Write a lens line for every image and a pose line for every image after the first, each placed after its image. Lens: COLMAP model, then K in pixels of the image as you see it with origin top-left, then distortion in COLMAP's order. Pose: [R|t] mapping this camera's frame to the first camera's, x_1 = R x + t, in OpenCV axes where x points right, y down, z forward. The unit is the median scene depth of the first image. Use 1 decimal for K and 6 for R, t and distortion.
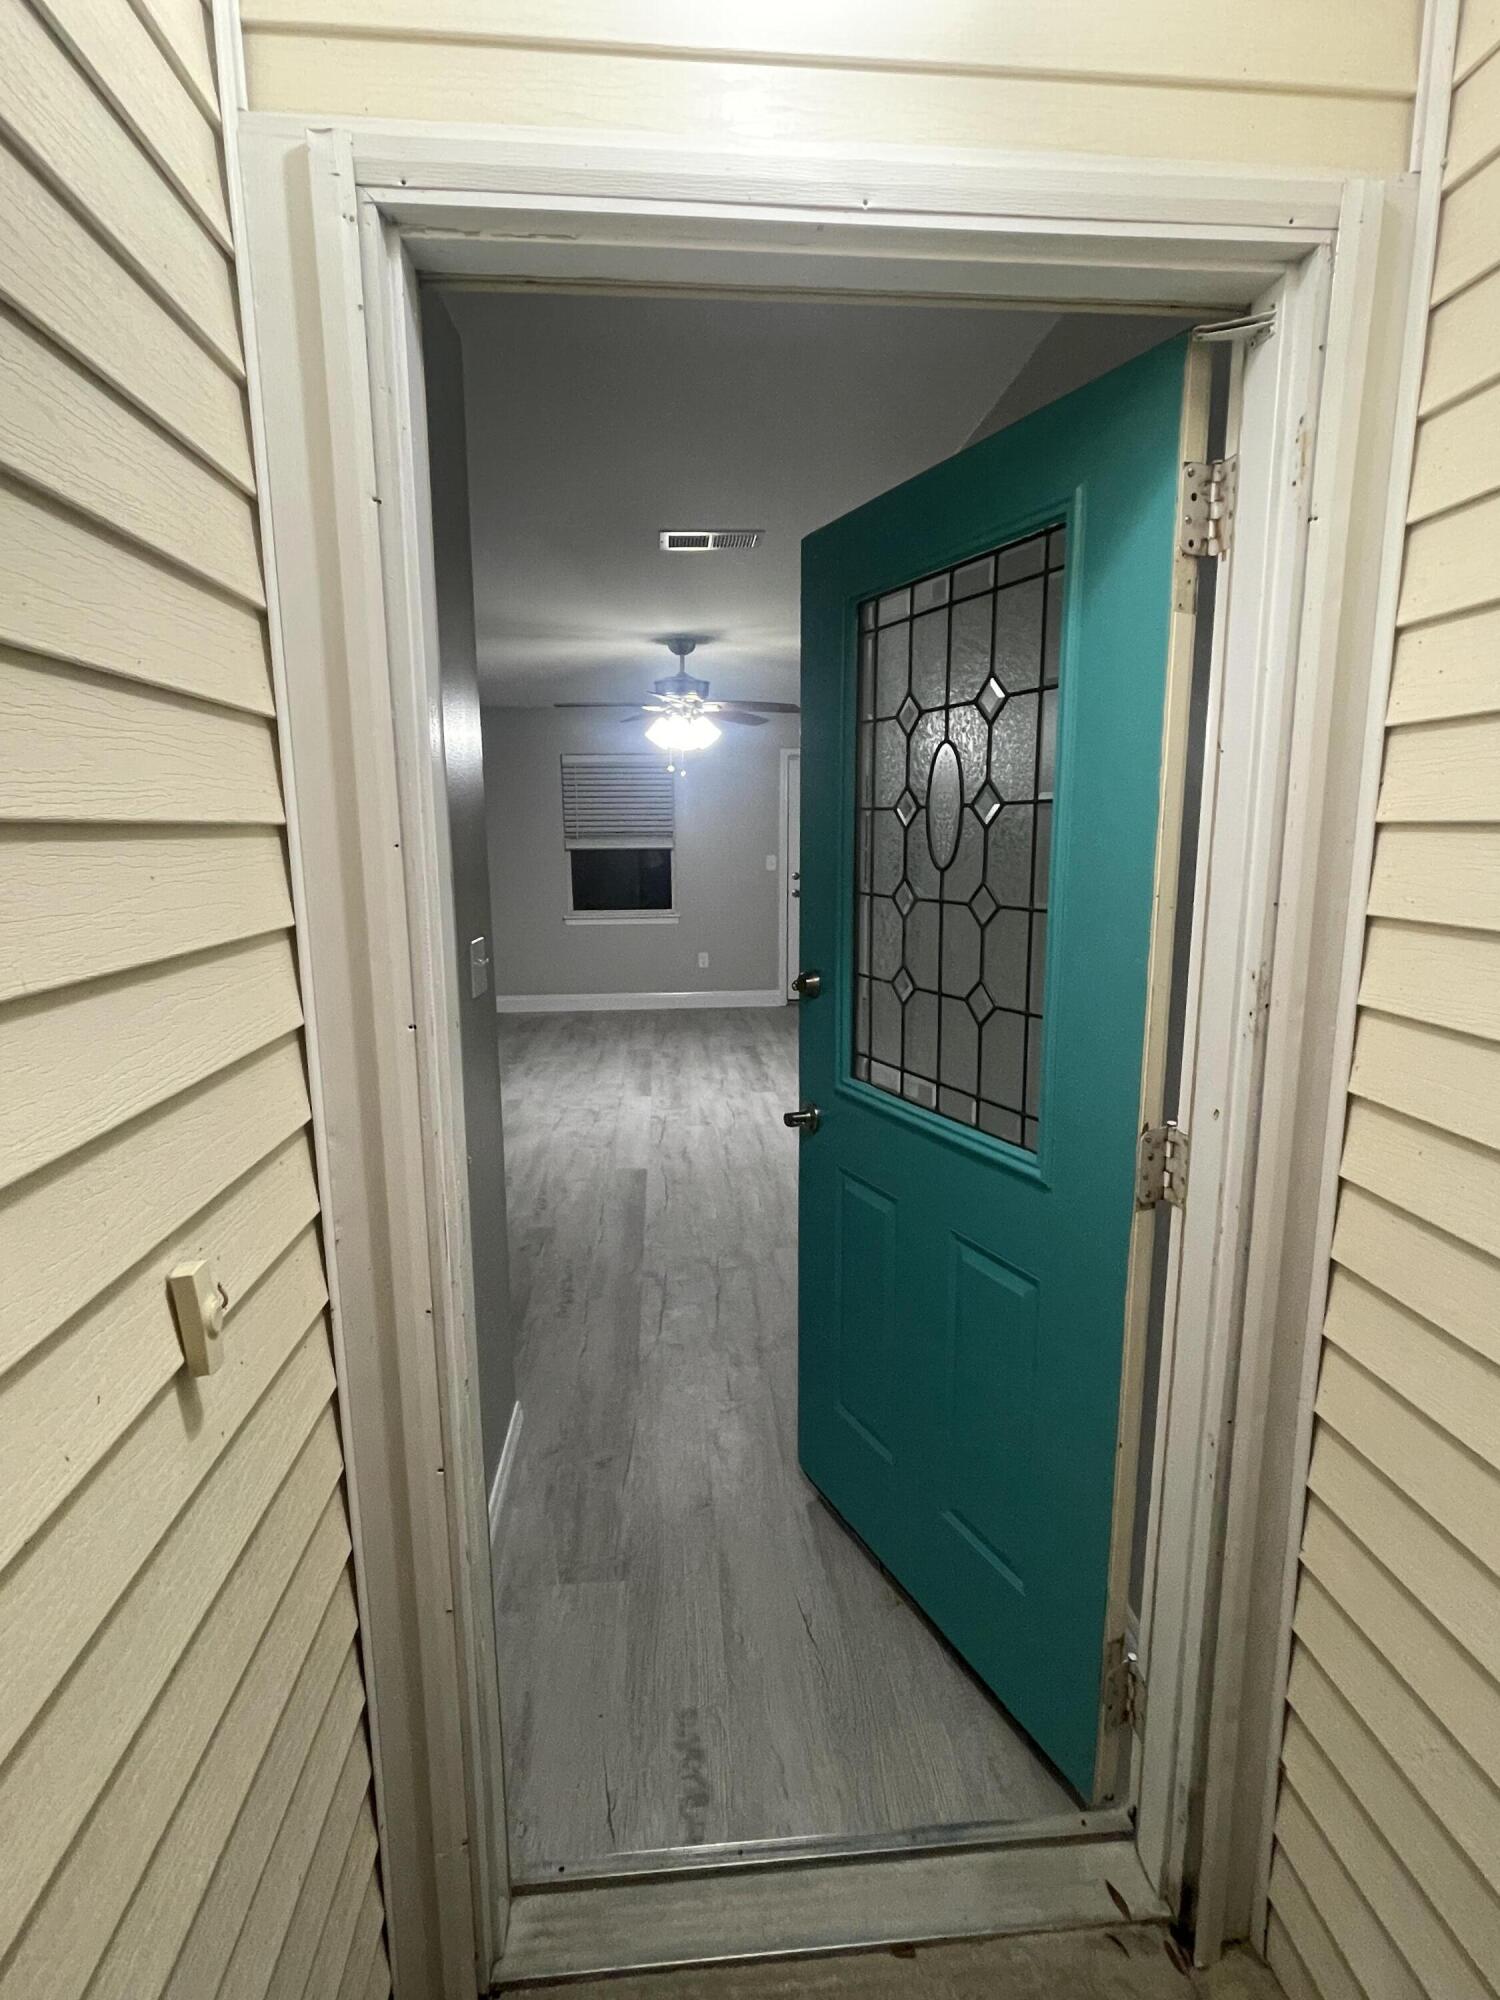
lens RADIAL K [[970.1, 0, 754.7], [0, 970.1, 1005.8], [0, 0, 1]] dist [0.006425, 0.002849]
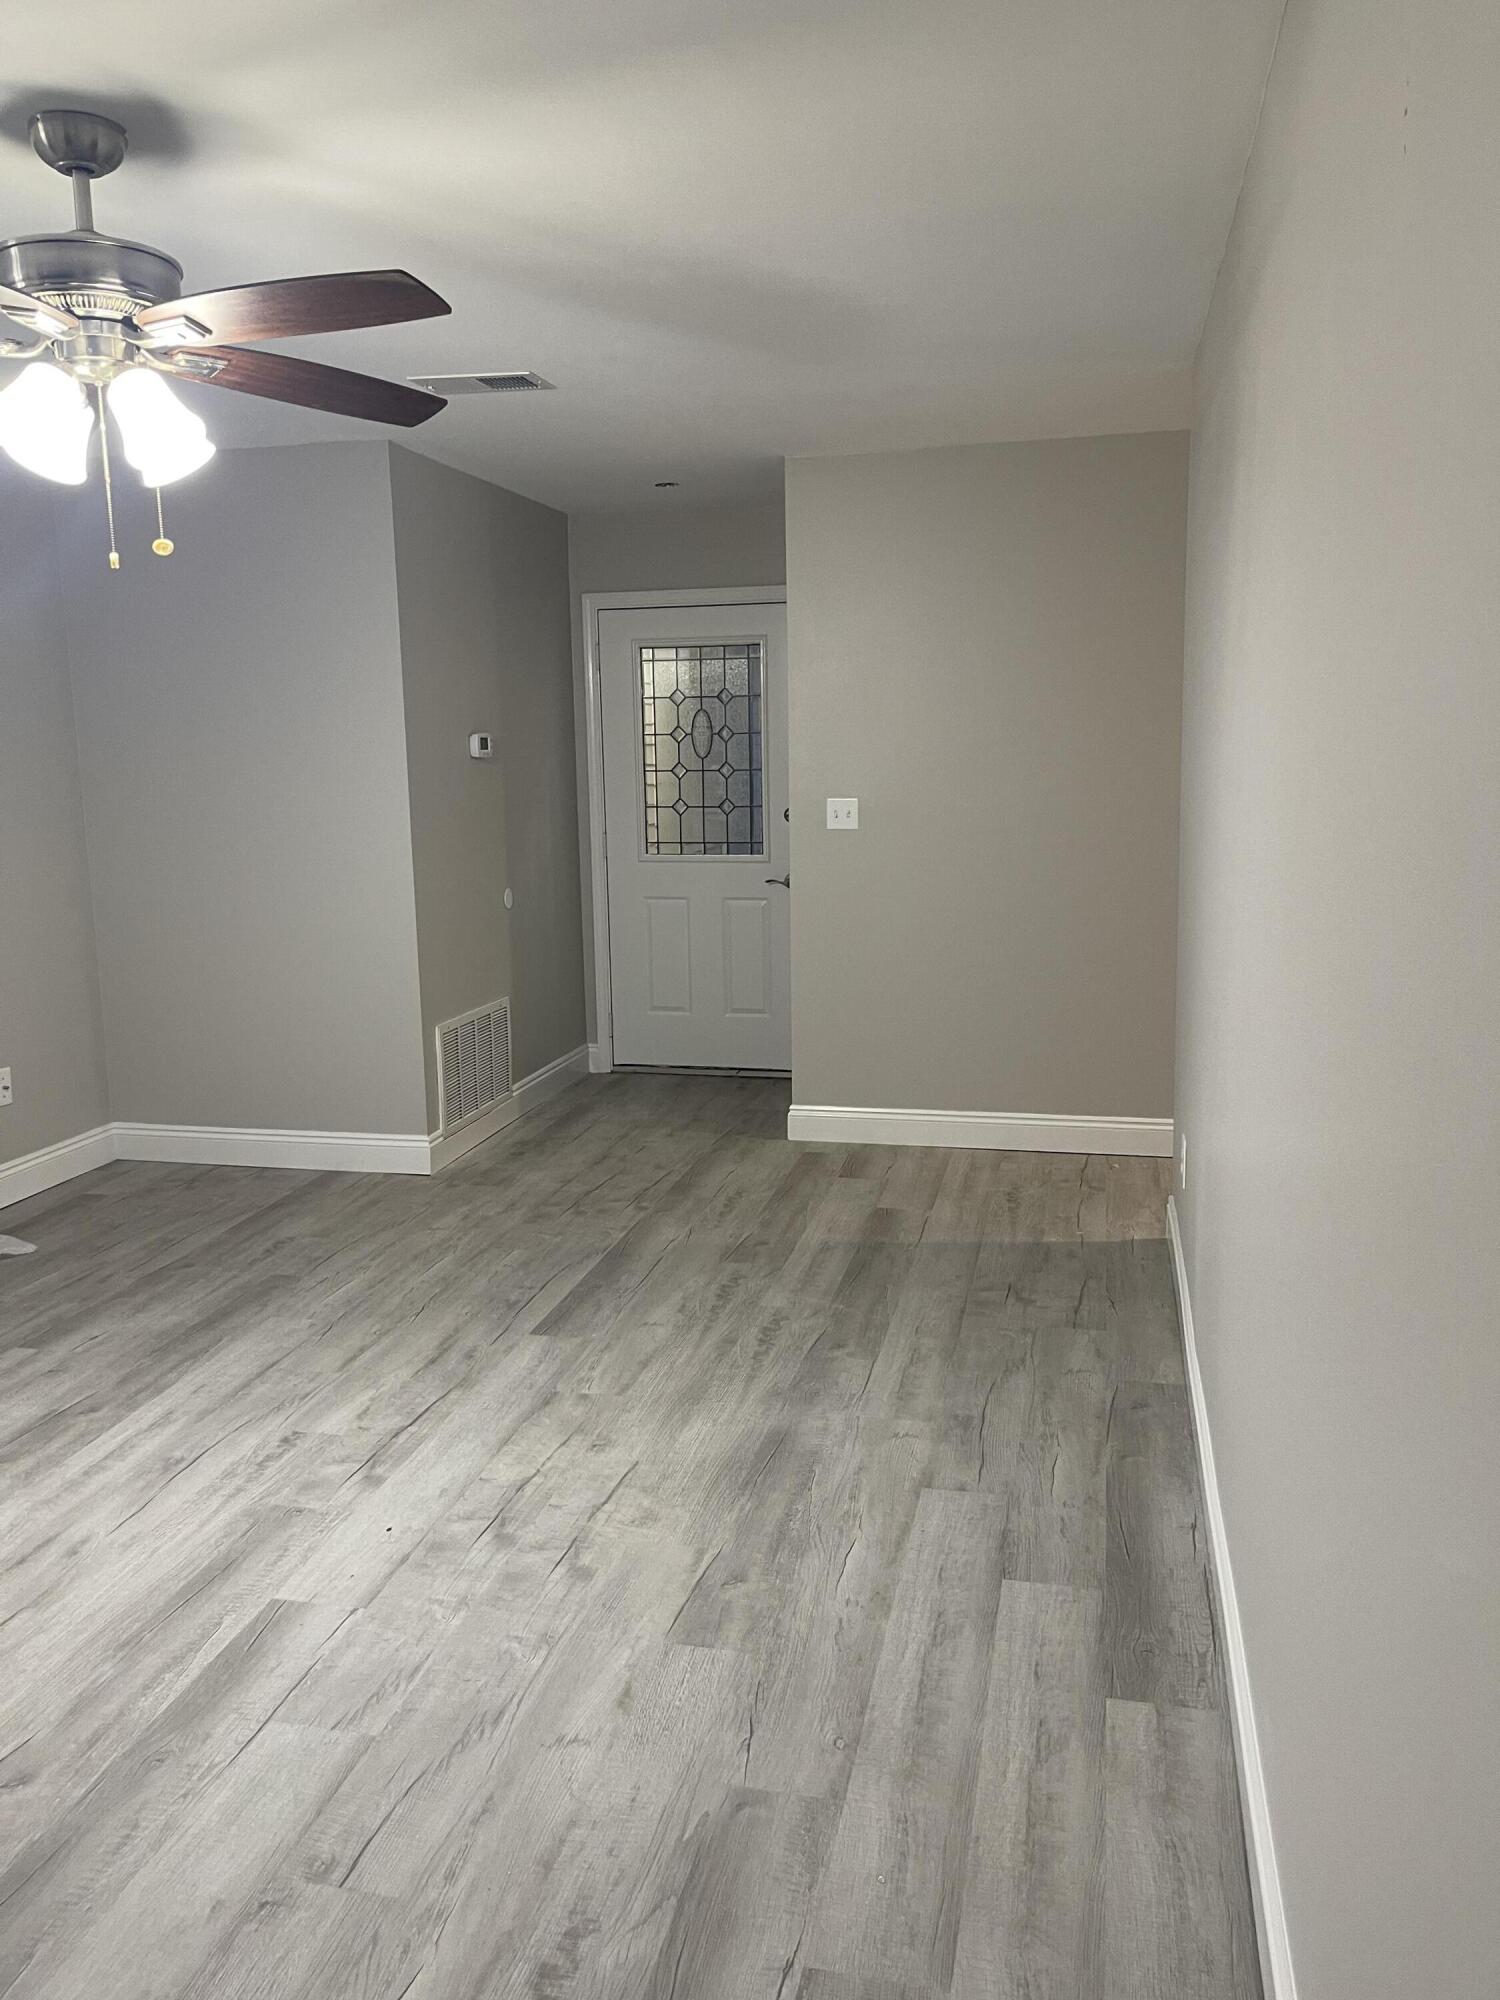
lens RADIAL K [[1520.5, 0, 745.3], [0, 1520.5, 998.6], [0, 0, 1]] dist [0.031613, -0.023410]
pose [[-0.947861, -0.031452, 0.317127, -0.669297], [0.077149, 0.942870, 0.324104, -0.391896], [-0.309204, 0.331672, -0.891284, 2.229488]]
